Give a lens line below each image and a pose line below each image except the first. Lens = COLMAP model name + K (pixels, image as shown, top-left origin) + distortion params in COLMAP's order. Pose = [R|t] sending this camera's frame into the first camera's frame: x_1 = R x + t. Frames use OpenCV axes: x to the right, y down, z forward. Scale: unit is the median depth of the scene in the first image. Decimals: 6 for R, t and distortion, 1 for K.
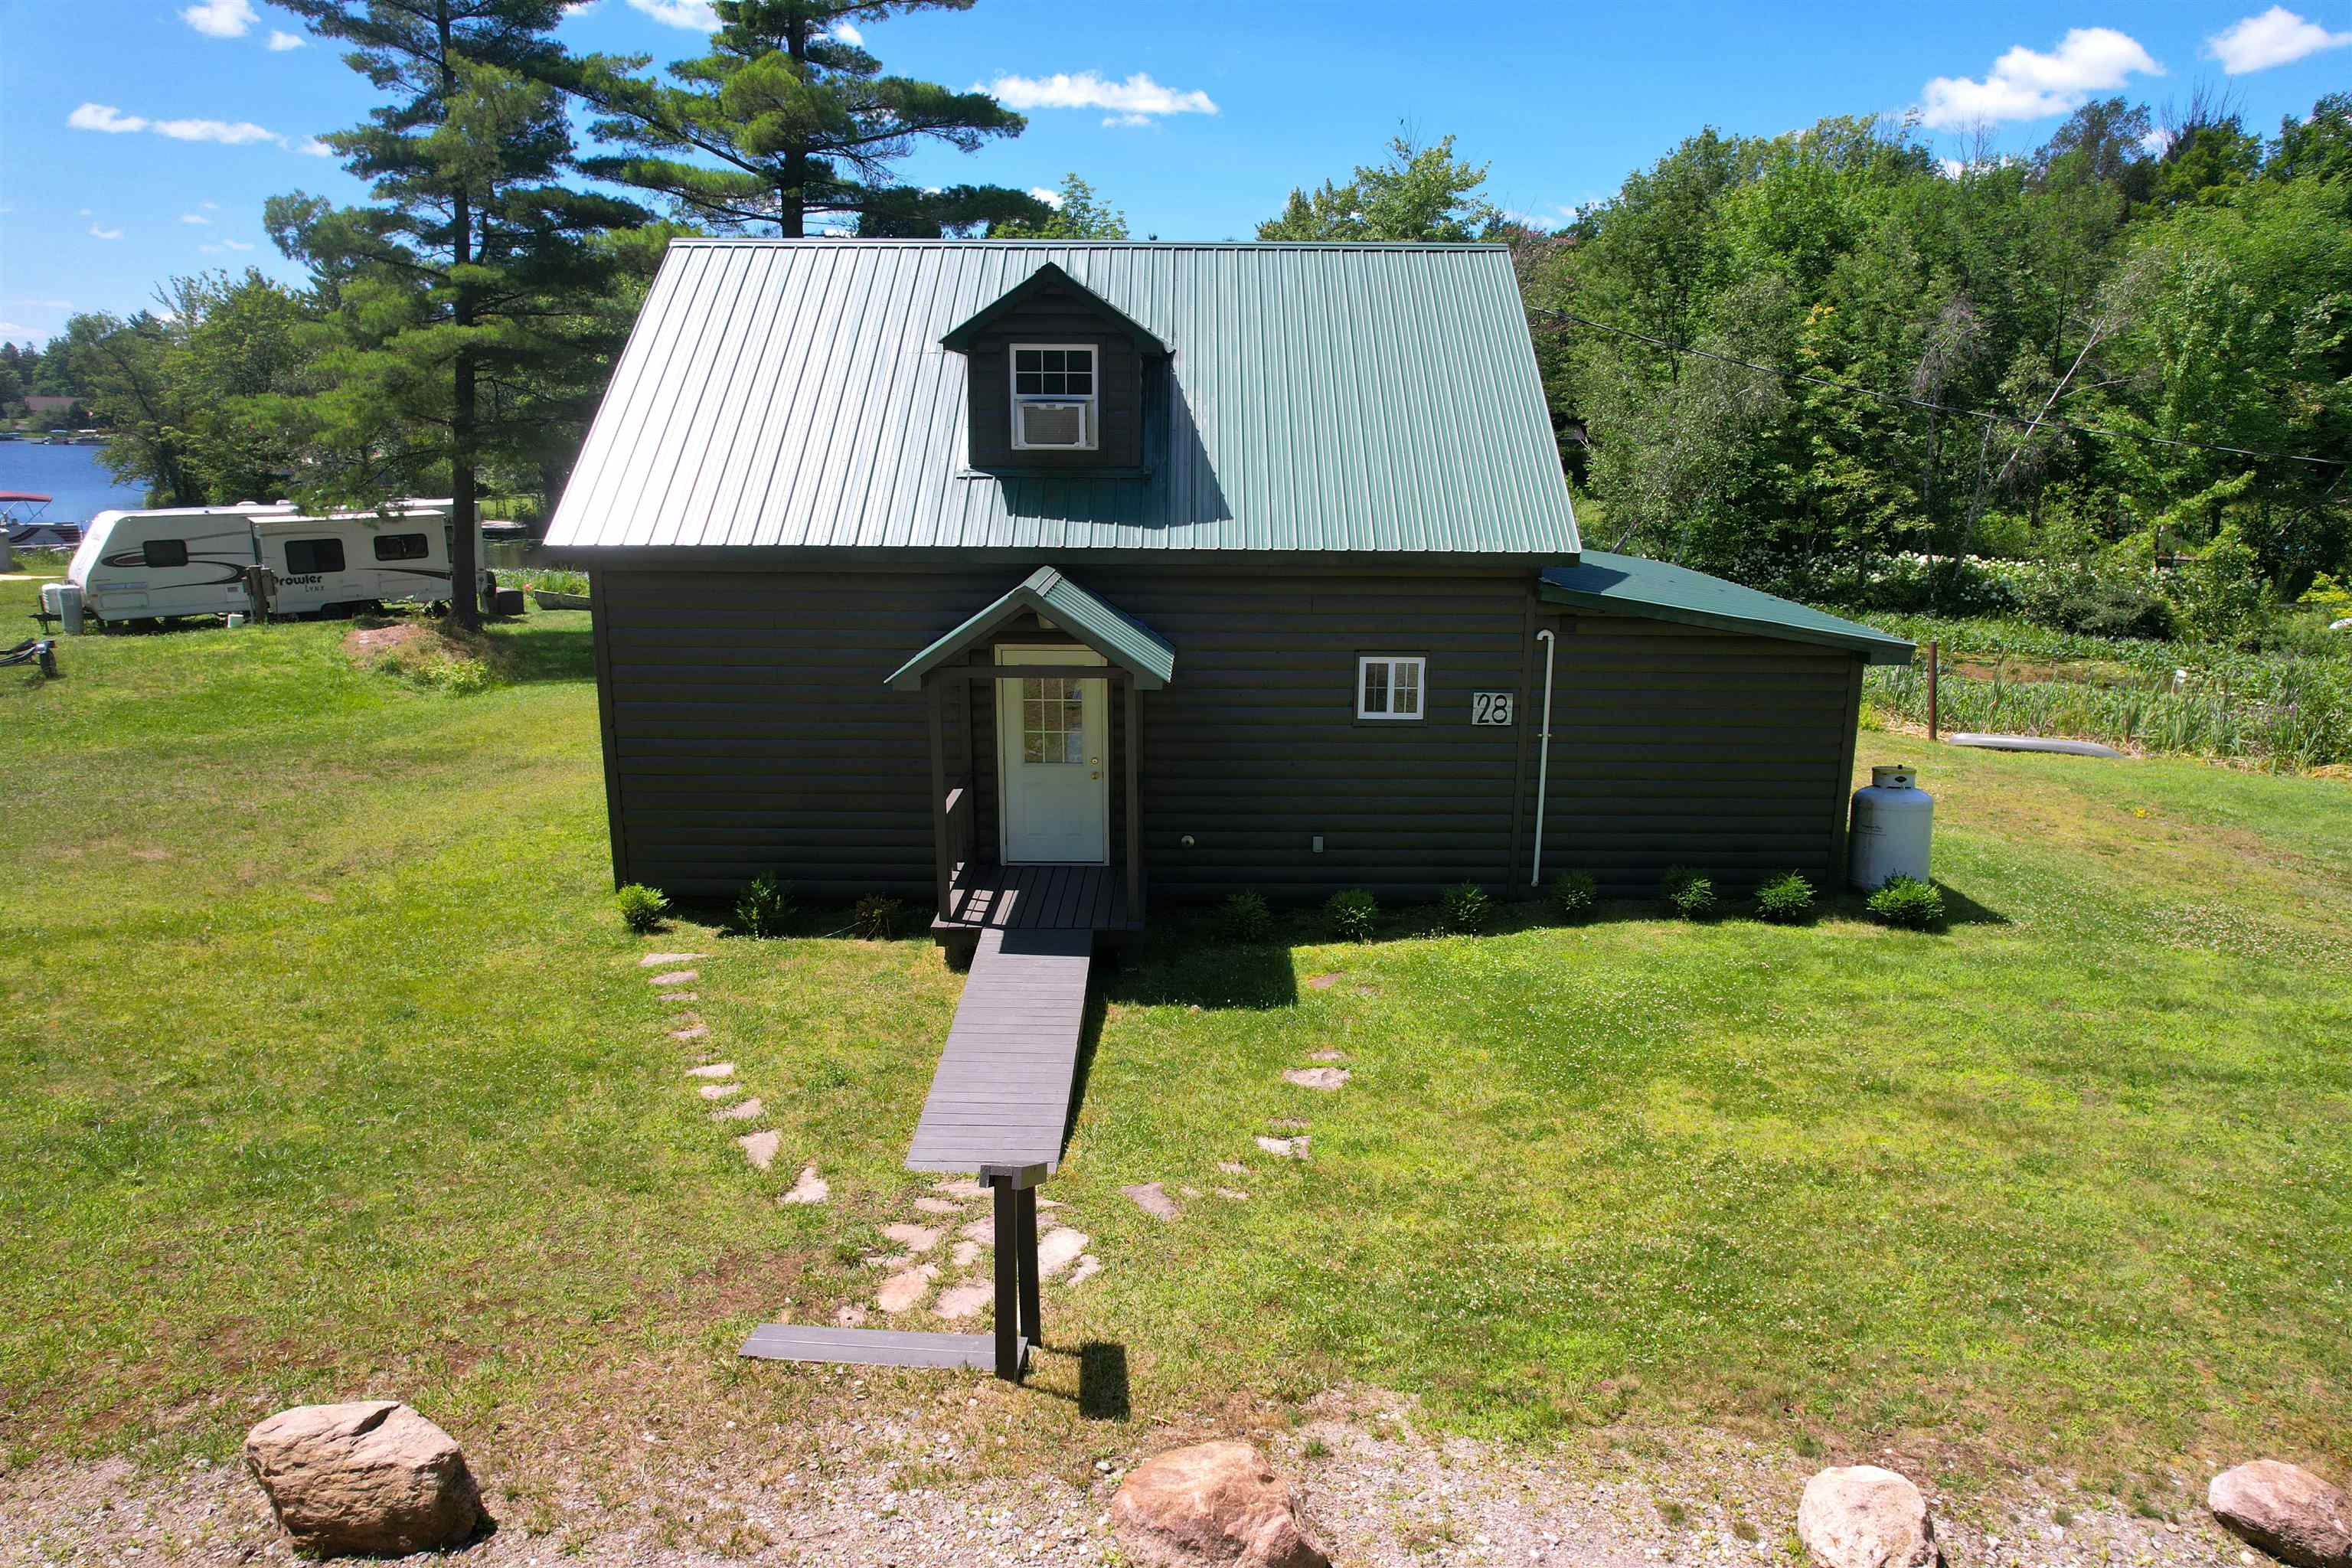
lens RADIAL K [[1480.0, 0, 1201.5], [0, 1480.0, 783.8], [0, 0, 1]] dist [-0.054316, 0.042583]
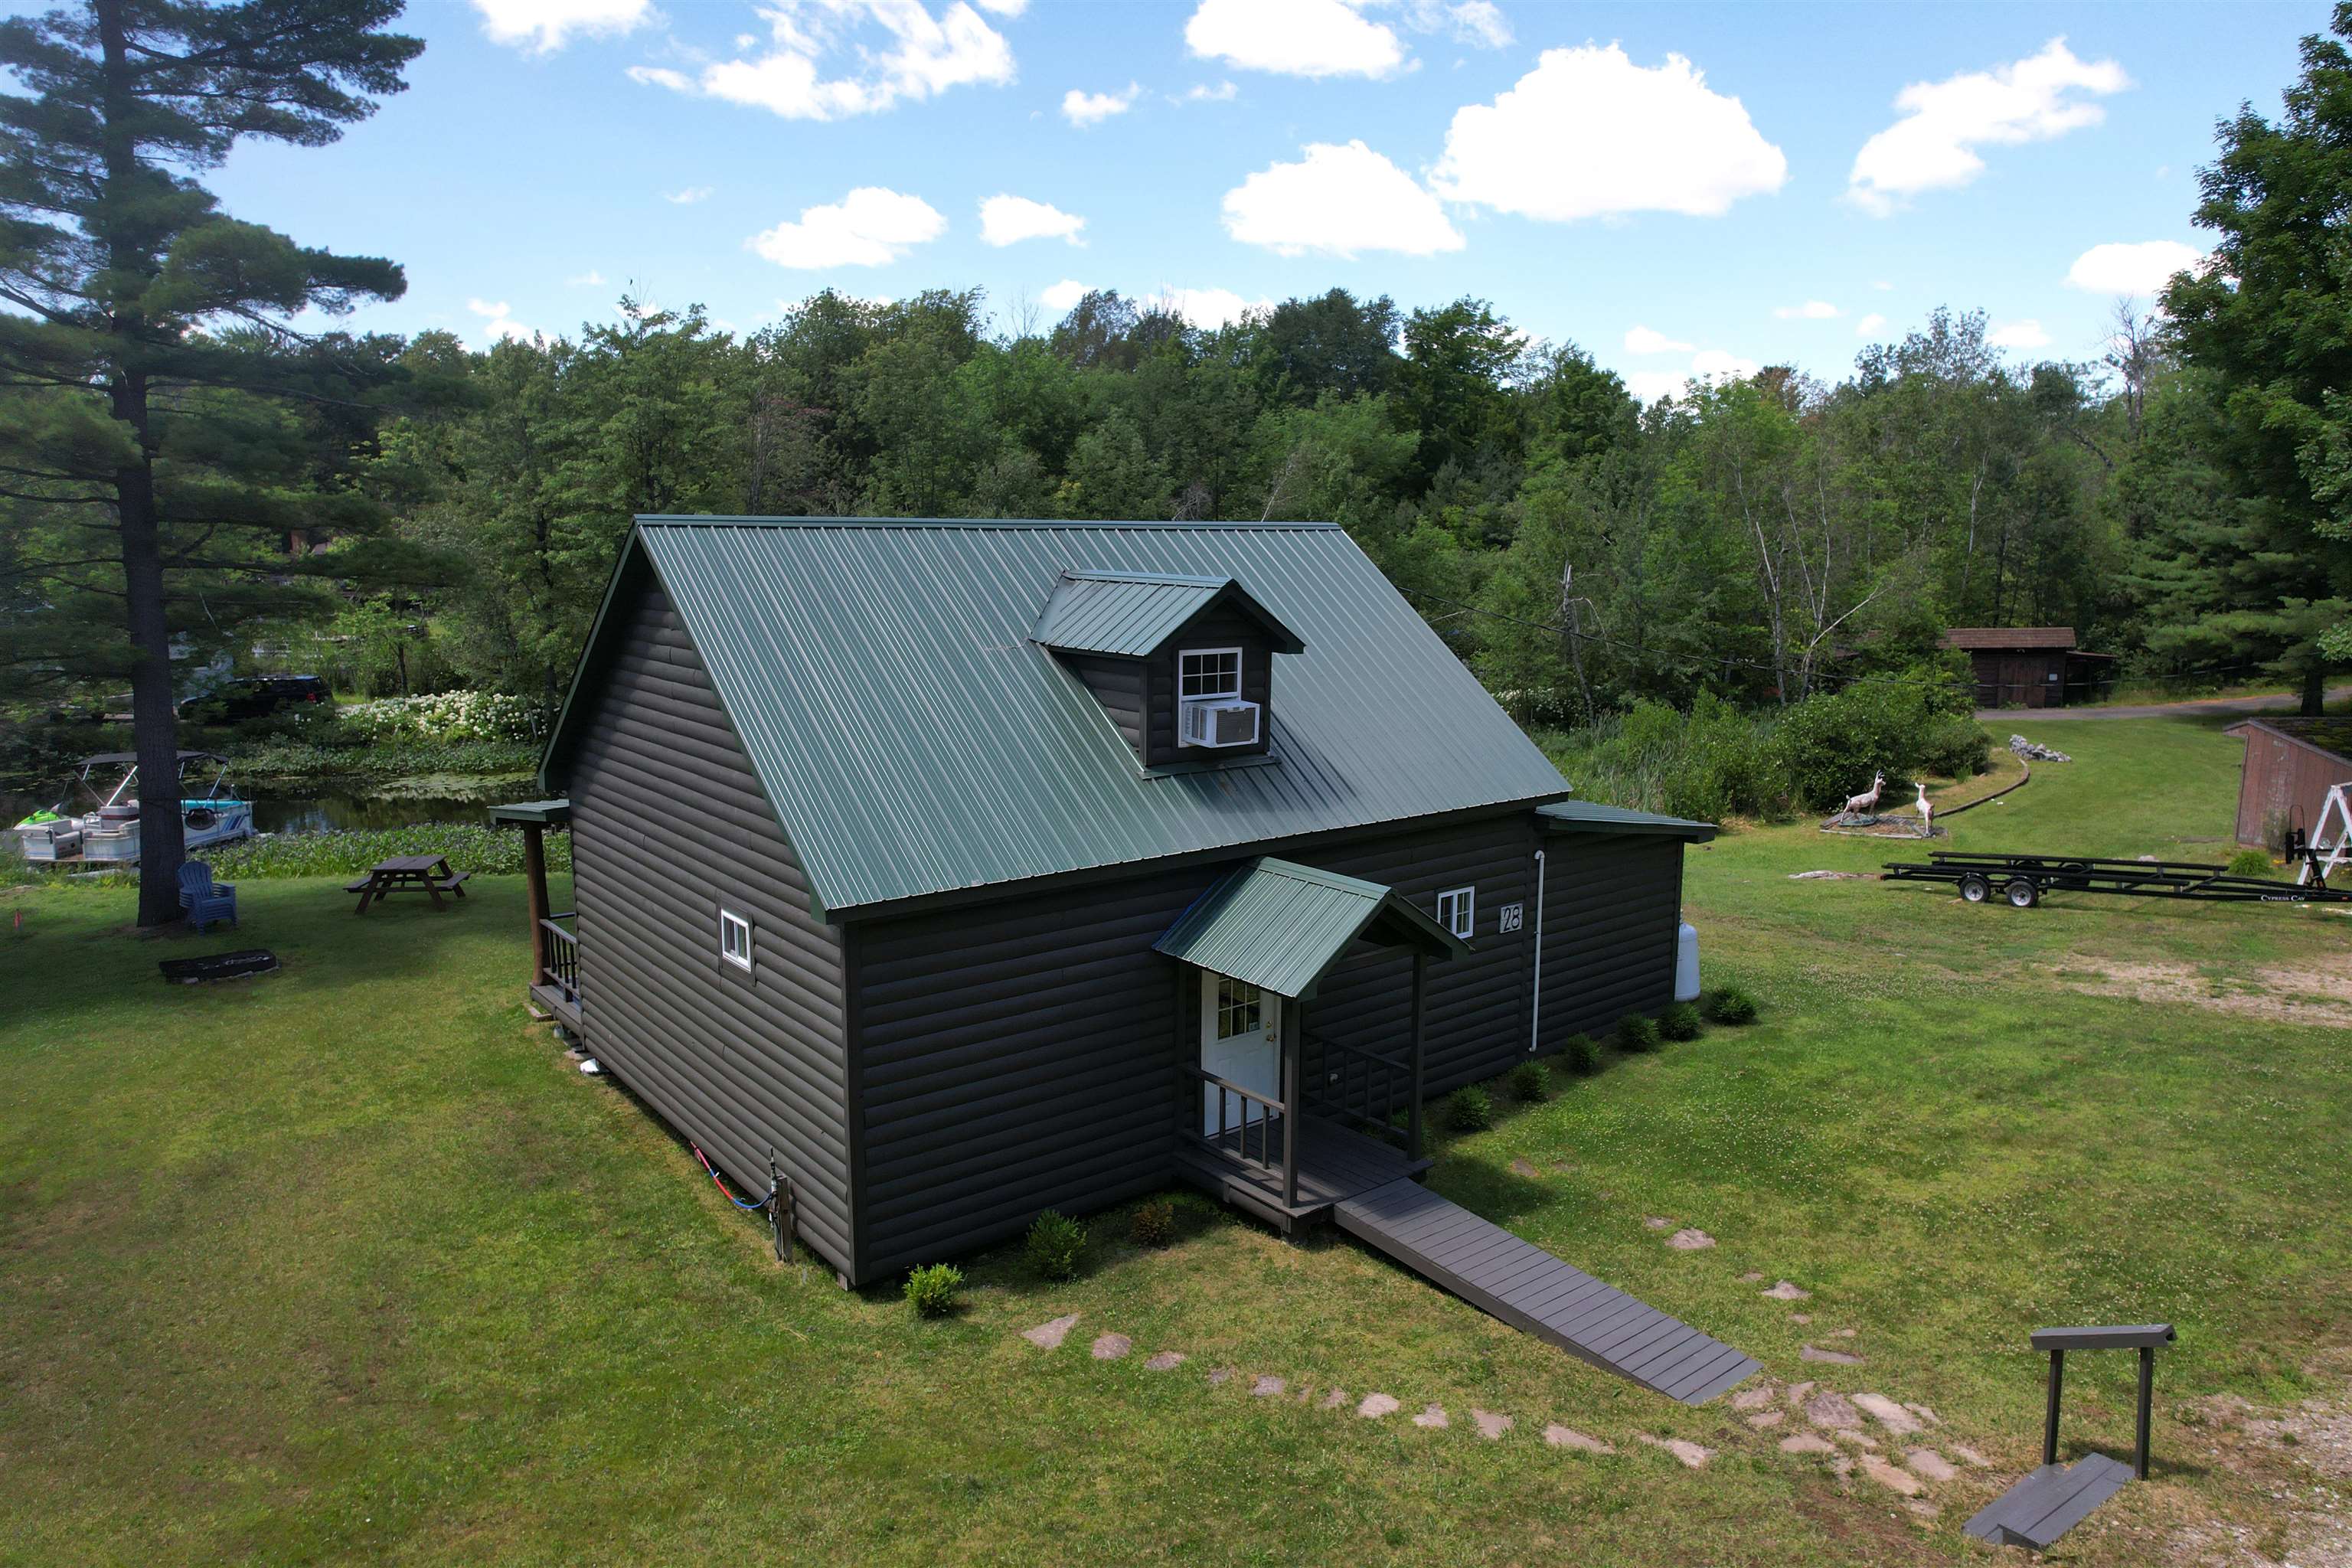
lens RADIAL K [[1480.0, 0, 1201.5], [0, 1480.0, 783.8], [0, 0, 1]] dist [-0.054316, 0.042583]
pose [[0.789483, -0.103149, 0.605042, -0.759403], [0.147816, 0.988716, -0.024317, -0.172480], [-0.595707, 0.108633, 0.795822, 0.150332]]
